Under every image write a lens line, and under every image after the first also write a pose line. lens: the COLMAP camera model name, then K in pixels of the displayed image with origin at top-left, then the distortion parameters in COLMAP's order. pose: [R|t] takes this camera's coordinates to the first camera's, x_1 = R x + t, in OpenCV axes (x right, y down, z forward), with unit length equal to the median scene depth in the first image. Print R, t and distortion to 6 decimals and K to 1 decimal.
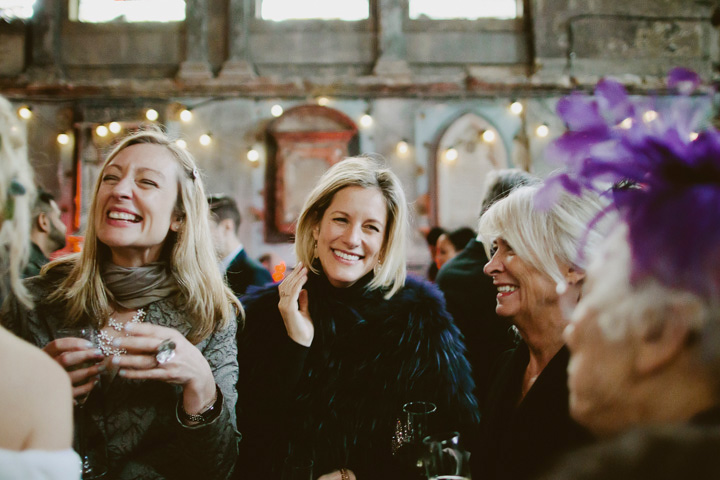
lens RADIAL K [[662.5, 0, 360.0], [0, 662.5, 240.0], [0, 0, 1]] dist [-0.045230, 0.013644]
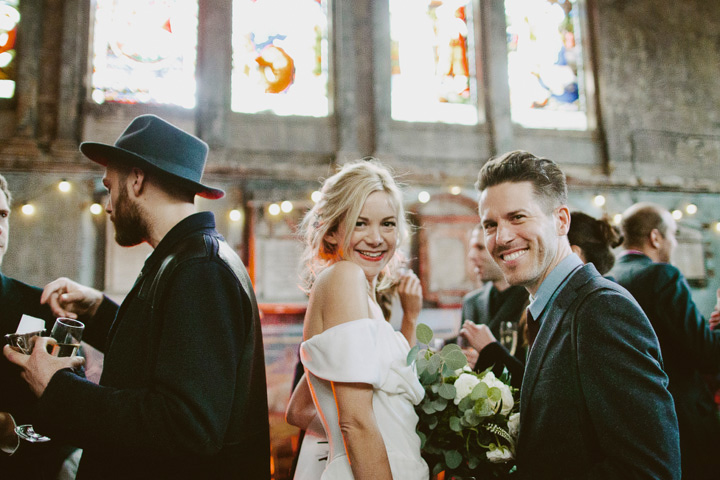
lens RADIAL K [[662.5, 0, 360.0], [0, 662.5, 240.0], [0, 0, 1]] dist [-0.045230, 0.013644]
pose [[0.978165, 0.017988, 0.207052, -0.467635], [0.005309, 0.993760, -0.111417, 0.012234], [-0.207764, 0.110083, 0.971965, -0.116123]]
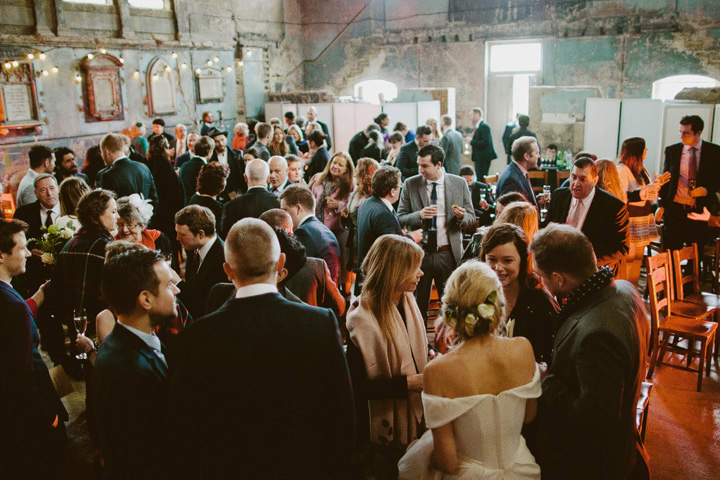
lens RADIAL K [[662.5, 0, 360.0], [0, 662.5, 240.0], [0, 0, 1]] dist [-0.045230, 0.013644]
pose [[0.532178, -0.201499, 0.822305, -1.402621], [-0.000552, 0.971182, 0.238338, -0.124023], [-0.846632, -0.127292, 0.516730, -0.778617]]
